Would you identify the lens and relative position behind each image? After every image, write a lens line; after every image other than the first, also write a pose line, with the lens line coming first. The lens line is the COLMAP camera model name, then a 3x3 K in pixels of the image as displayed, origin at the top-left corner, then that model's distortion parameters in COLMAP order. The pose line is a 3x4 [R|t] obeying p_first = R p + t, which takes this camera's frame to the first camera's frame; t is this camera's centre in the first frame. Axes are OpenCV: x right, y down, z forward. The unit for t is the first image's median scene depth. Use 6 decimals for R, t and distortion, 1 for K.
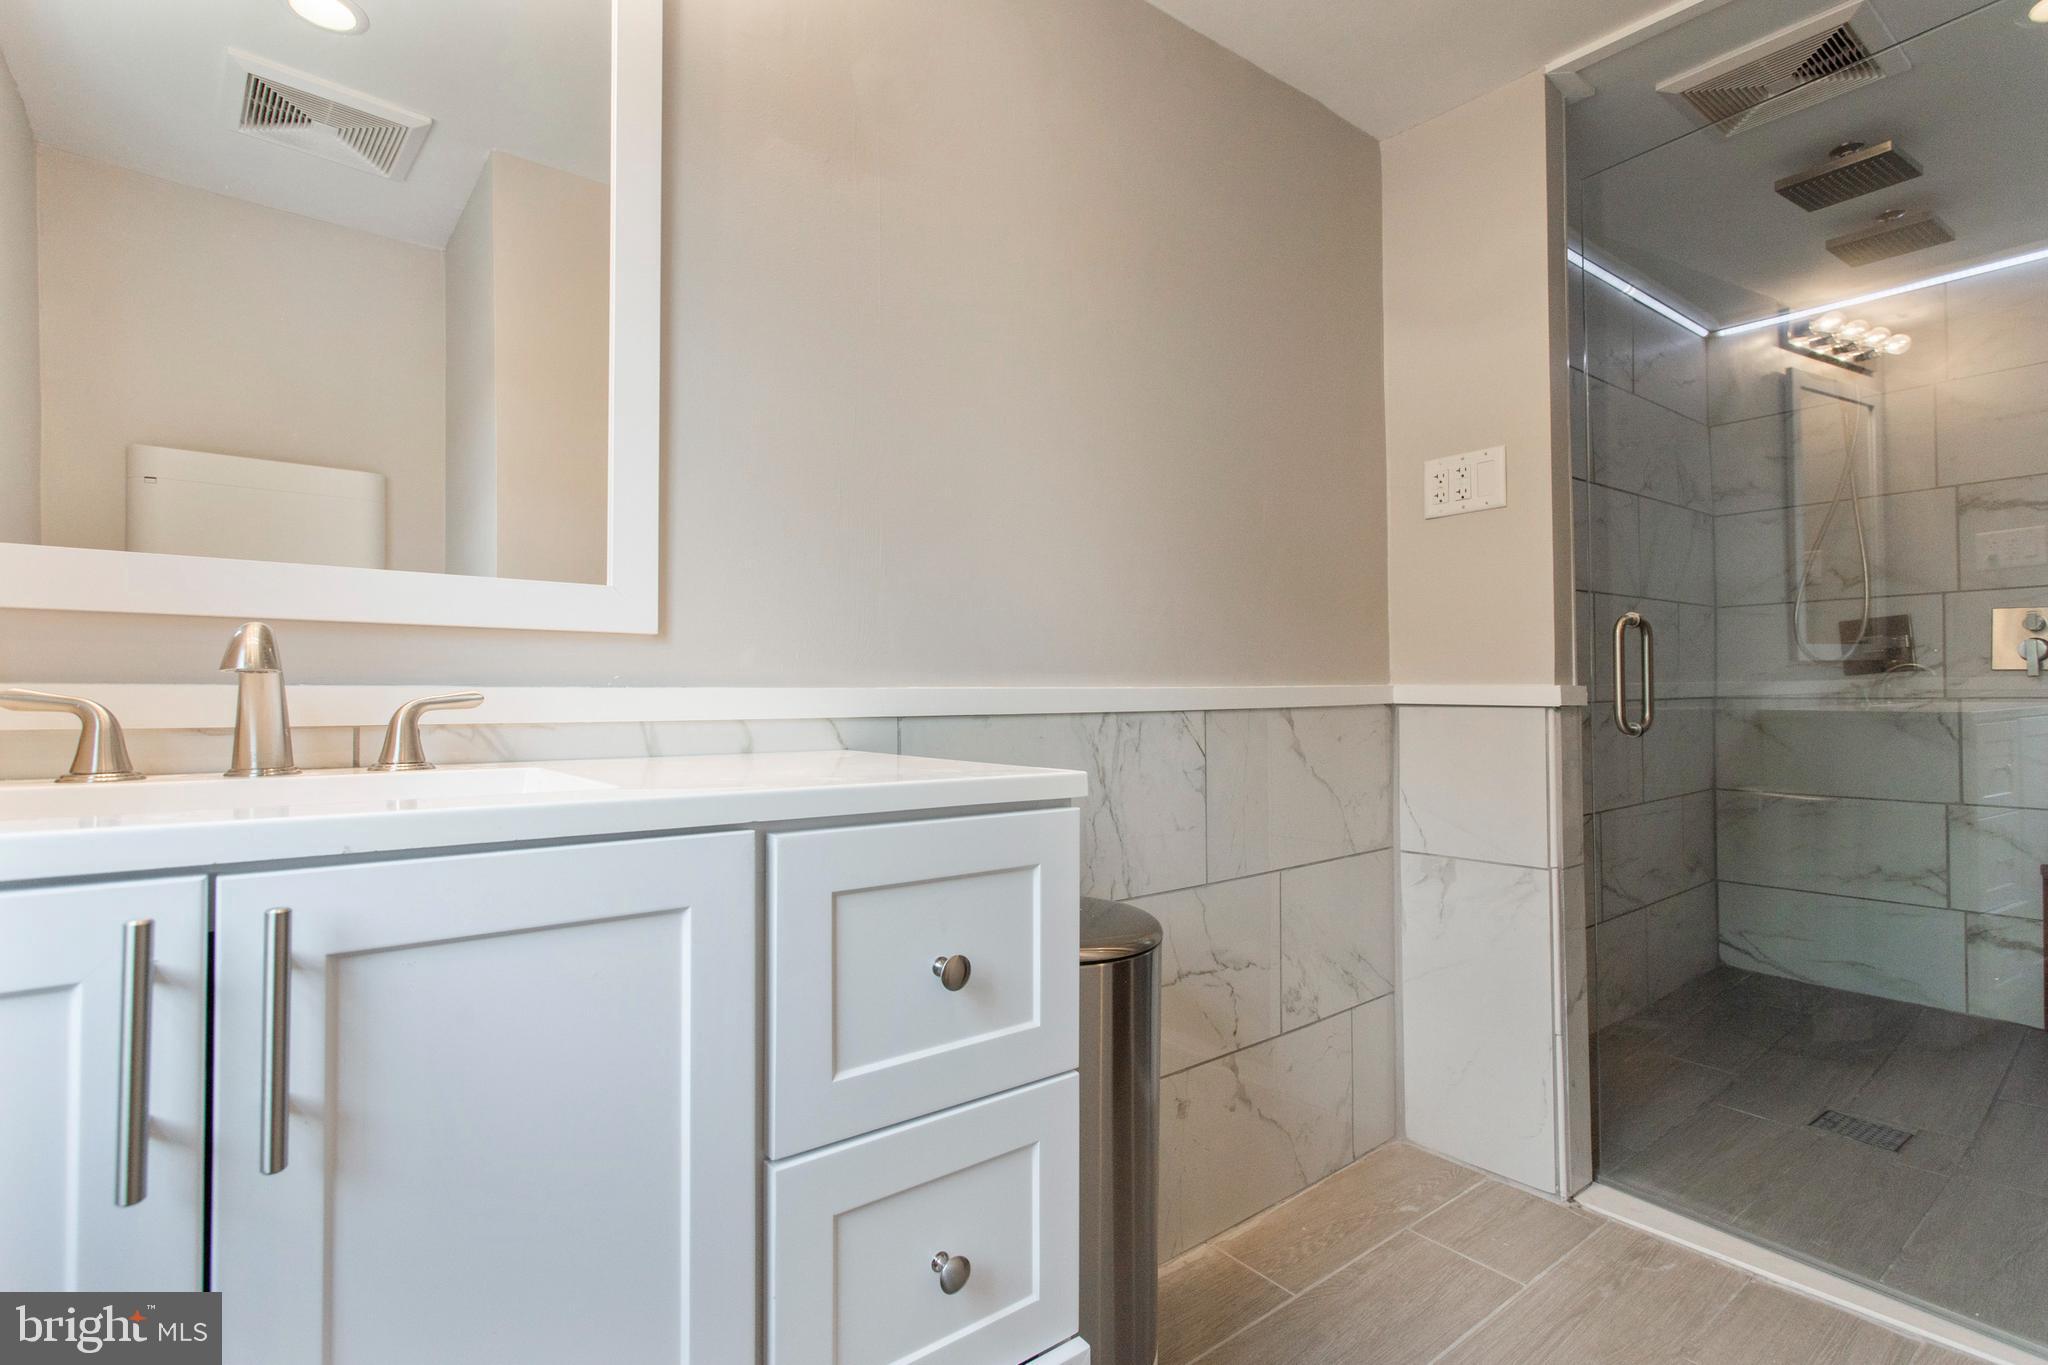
lens RADIAL K [[981.9, 0, 1024.5], [0, 981.9, 674.3], [0, 0, 1]] dist [-0.002513, 0.005609]
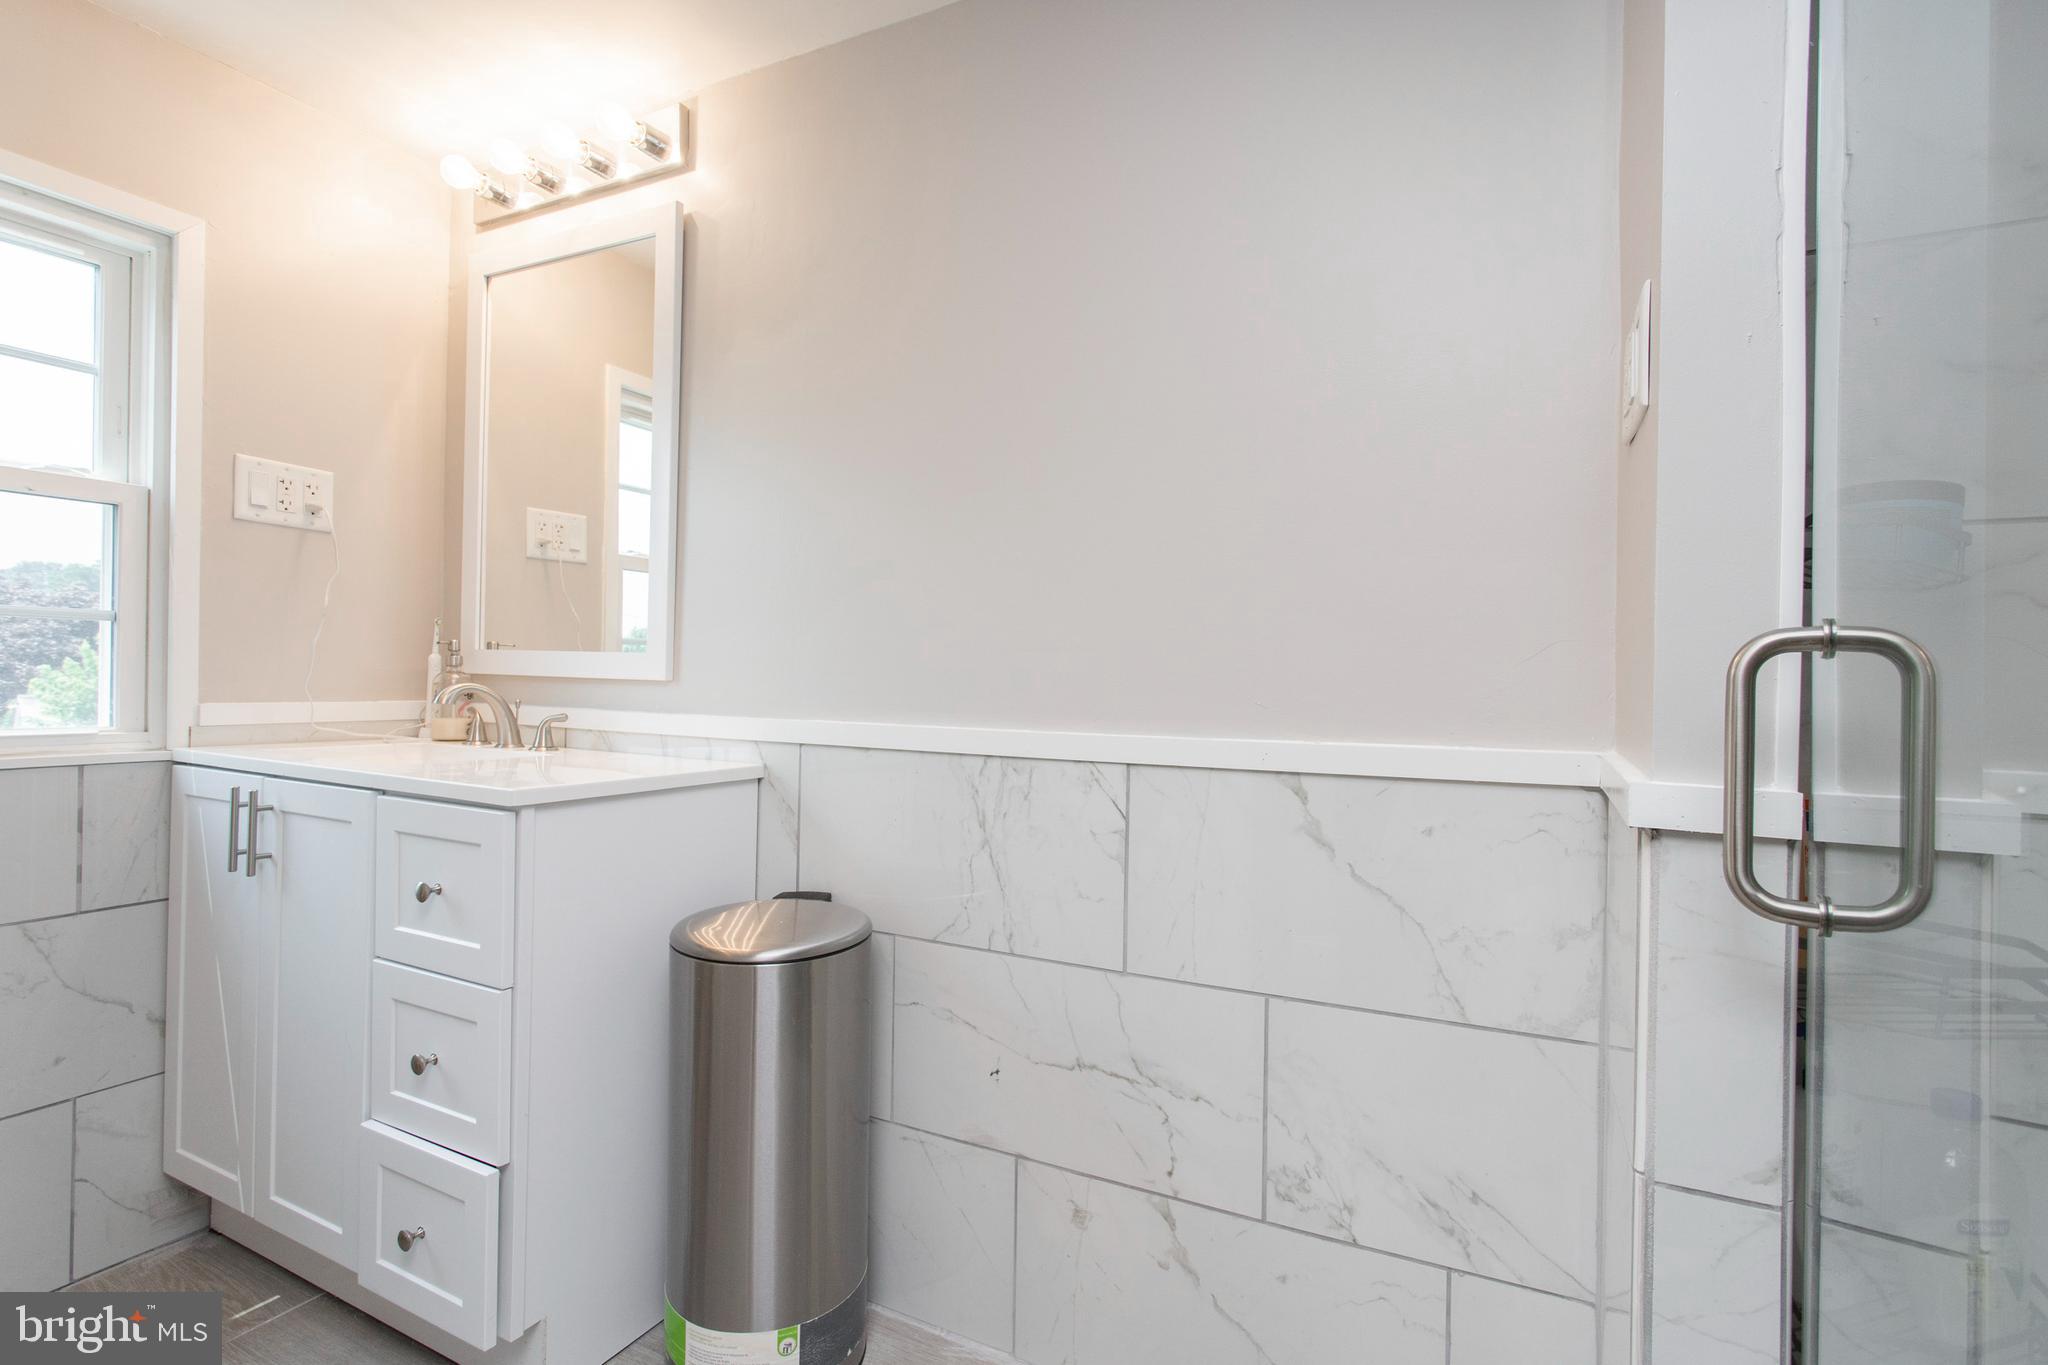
lens RADIAL K [[981.9, 0, 1026.6], [0, 981.9, 679.8], [0, 0, 1]] dist [-0.002513, 0.005609]
pose [[0.419925, 0.013121, -0.907464, 0.921290], [-0.007432, 0.999912, 0.011019, -0.043973], [0.907528, 0.002117, 0.419986, 0.585946]]
